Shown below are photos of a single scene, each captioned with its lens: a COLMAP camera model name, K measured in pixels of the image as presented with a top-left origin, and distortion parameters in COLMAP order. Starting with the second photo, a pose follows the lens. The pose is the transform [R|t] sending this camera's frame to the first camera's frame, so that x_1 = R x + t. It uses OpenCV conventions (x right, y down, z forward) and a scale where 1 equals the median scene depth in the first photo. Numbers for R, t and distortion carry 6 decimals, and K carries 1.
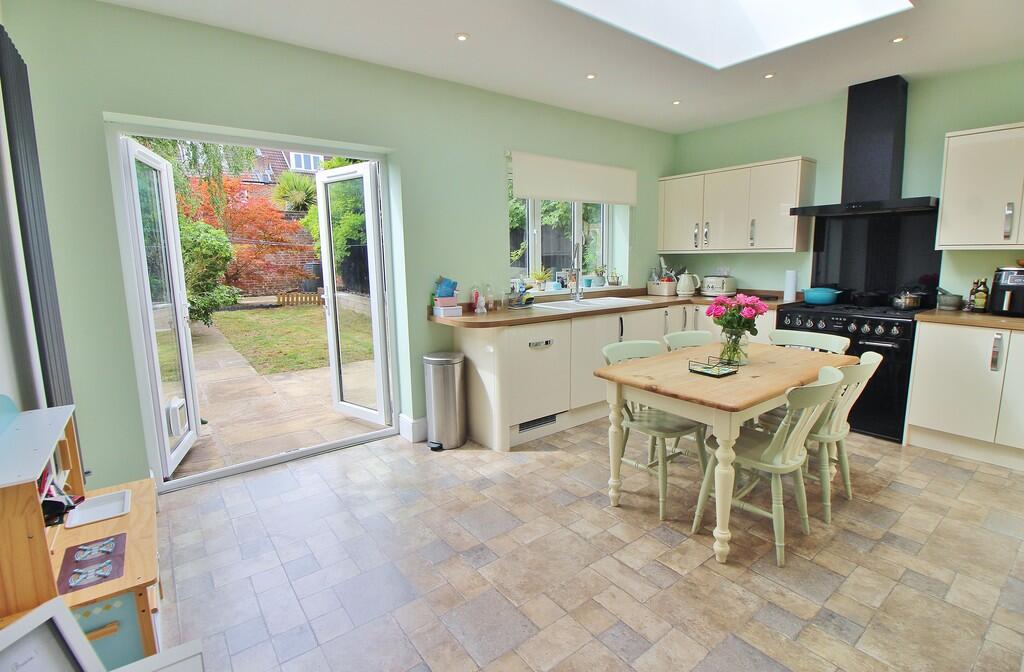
lens RADIAL K [[477.3, 0, 517.4], [0, 477.3, 323.8], [0, 0, 1]] dist [-0.010626, -0.005244]
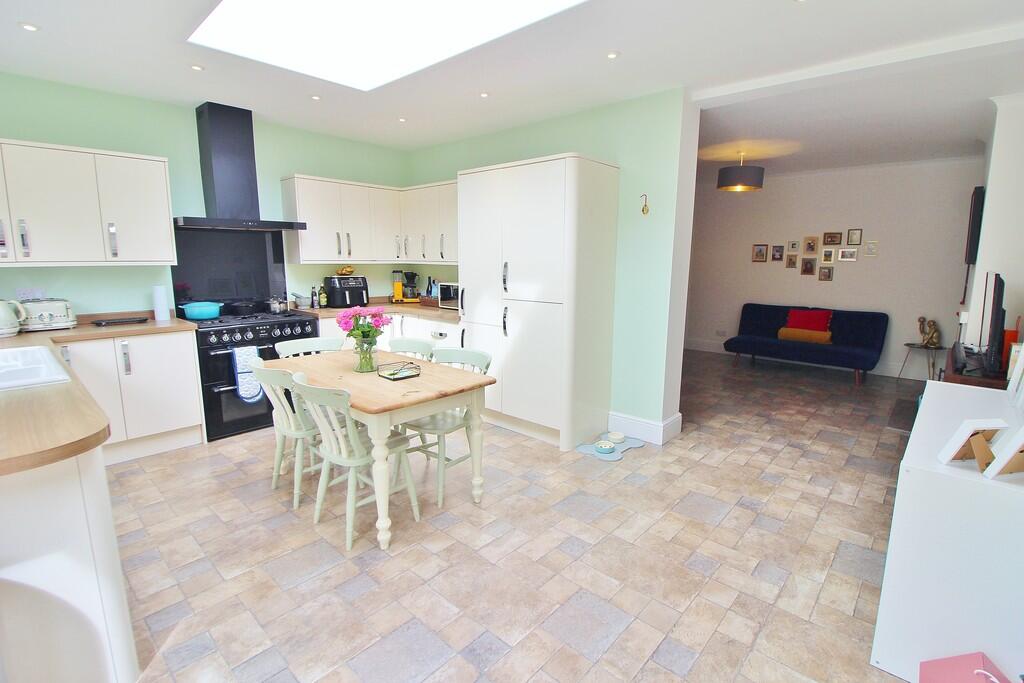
lens RADIAL K [[477.3, 0, 525.3], [0, 477.3, 334.7], [0, 0, 1]] dist [-0.010626, -0.005244]
pose [[-0.190403, -0.141540, 0.971449, -0.654764], [0.138044, 0.975860, 0.169239, -0.128268], [-0.971952, 0.166327, -0.166268, 0.811238]]
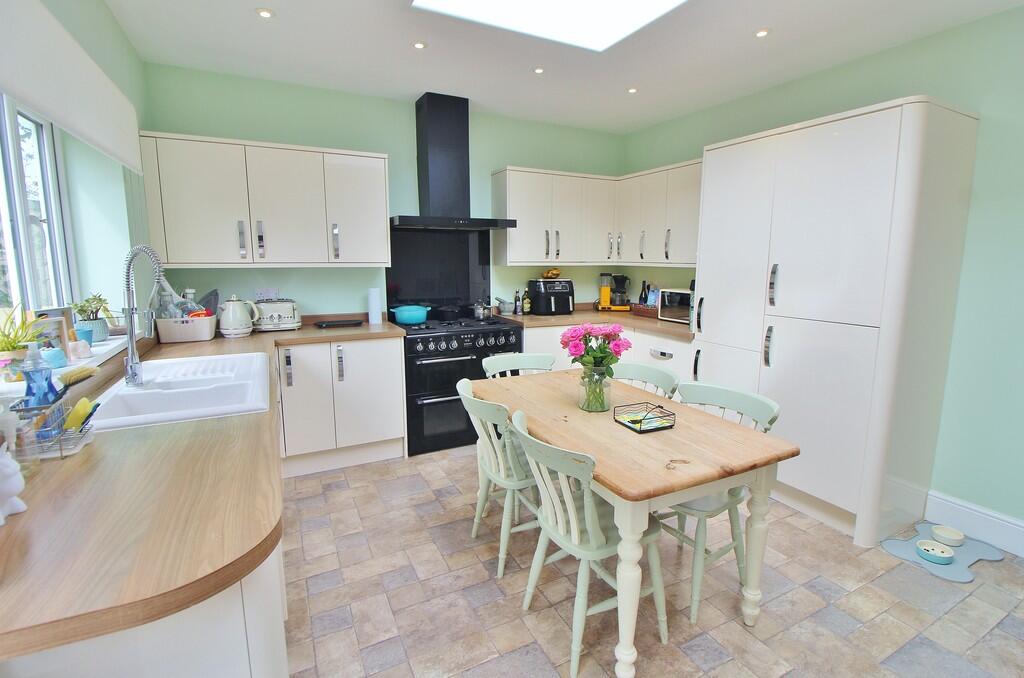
lens RADIAL K [[477.3, 0, 521.4], [0, 477.3, 329.6], [0, 0, 1]] dist [-0.010626, -0.005244]
pose [[0.176082, -0.129936, 0.975762, -0.346805], [0.136604, 0.984884, 0.106500, -0.151825], [-0.974851, 0.114541, 0.191170, 0.945436]]
